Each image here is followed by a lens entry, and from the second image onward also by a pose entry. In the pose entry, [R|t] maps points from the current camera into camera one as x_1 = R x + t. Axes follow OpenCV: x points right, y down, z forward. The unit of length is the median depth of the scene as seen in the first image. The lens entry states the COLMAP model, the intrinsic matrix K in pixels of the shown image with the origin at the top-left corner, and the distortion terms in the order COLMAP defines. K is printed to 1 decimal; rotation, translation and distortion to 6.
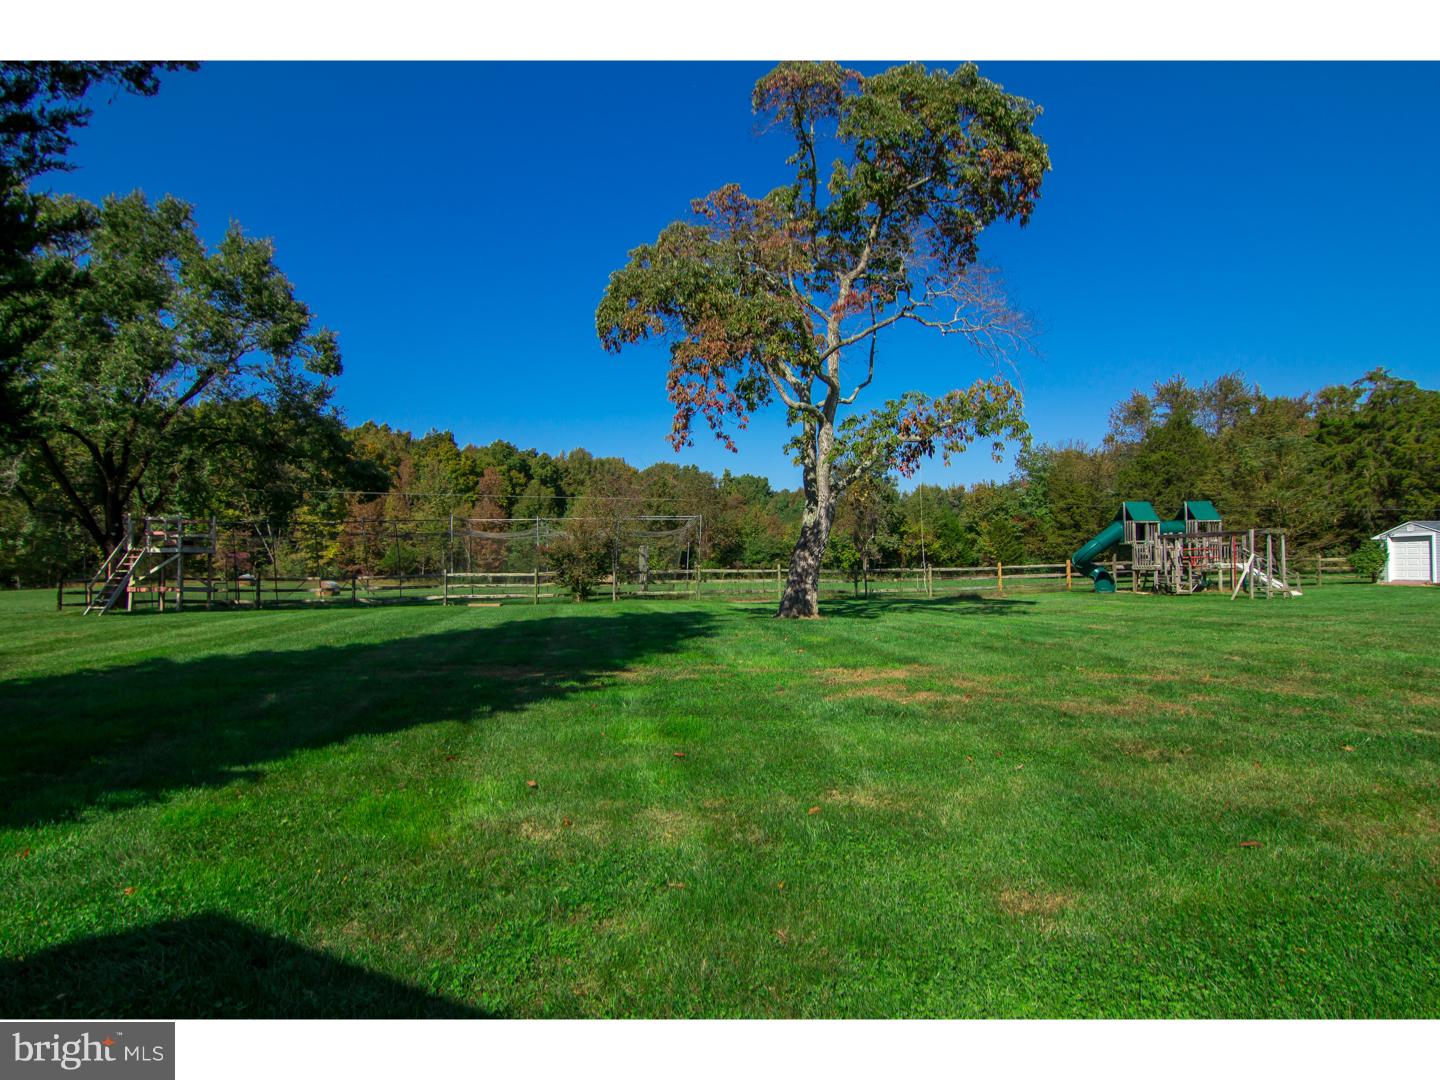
lens RADIAL K [[736.1, 0, 719.8], [0, 736.1, 551.3], [0, 0, 1]] dist [-0.001691, -0.013660]
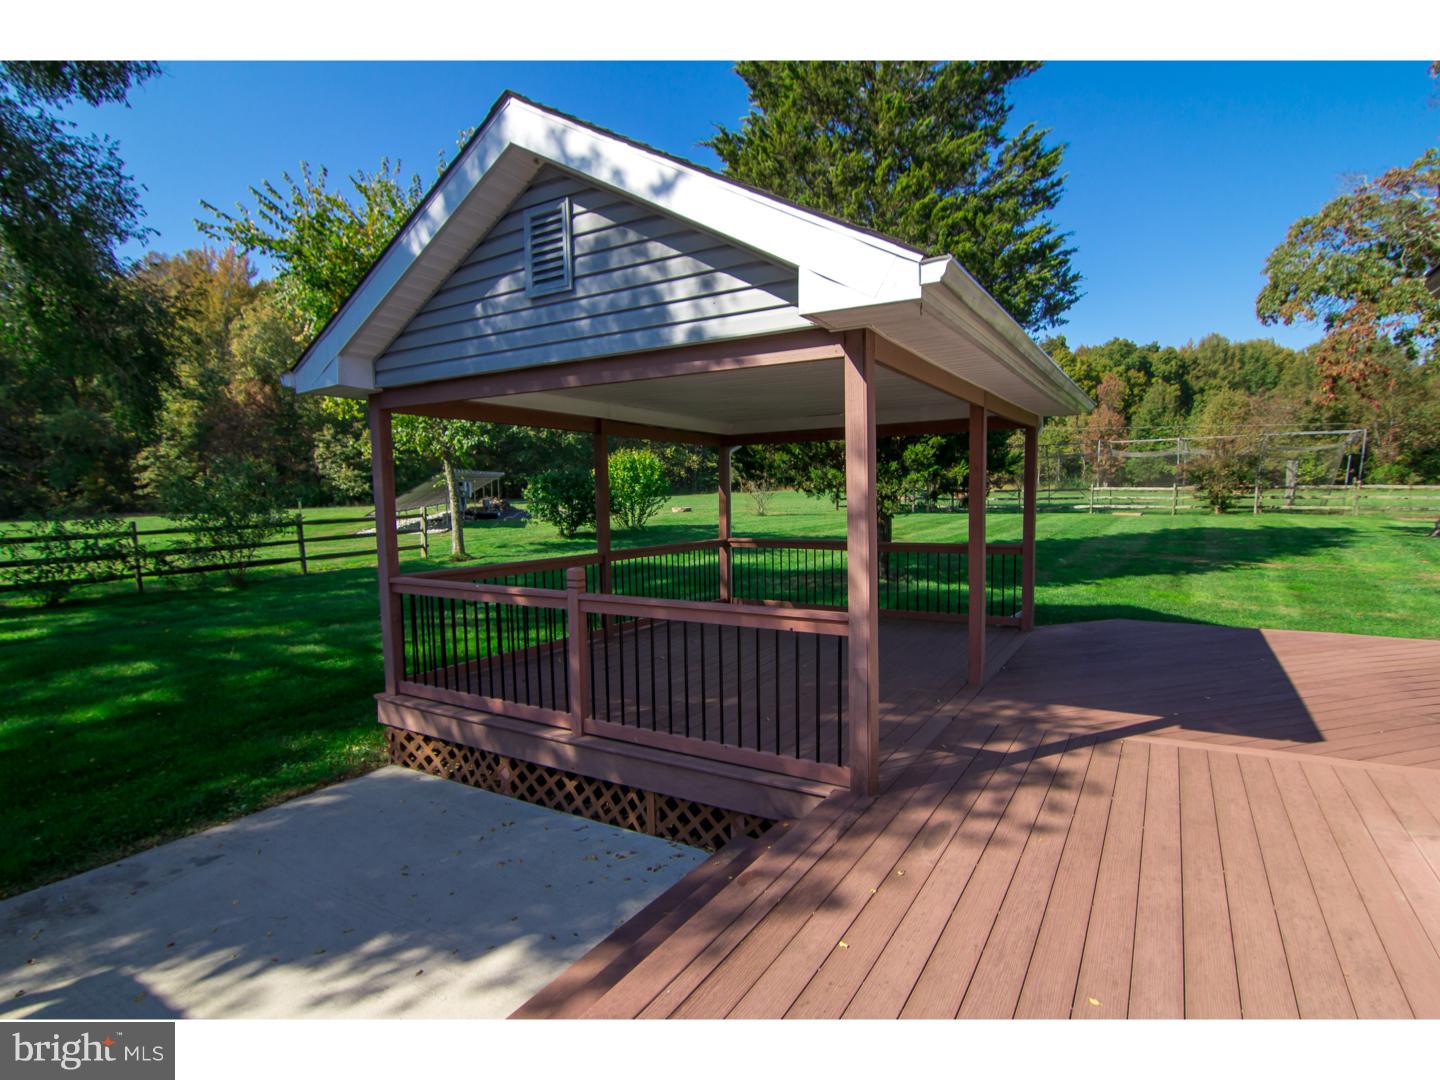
lens RADIAL K [[736.1, 0, 719.8], [0, 736.1, 551.3], [0, 0, 1]] dist [-0.001691, -0.013660]
pose [[0.719914, 0.068371, -0.690687, 0.012377], [0.024136, 0.992068, 0.123363, -0.009799], [0.693643, -0.105481, 0.712554, -0.104741]]
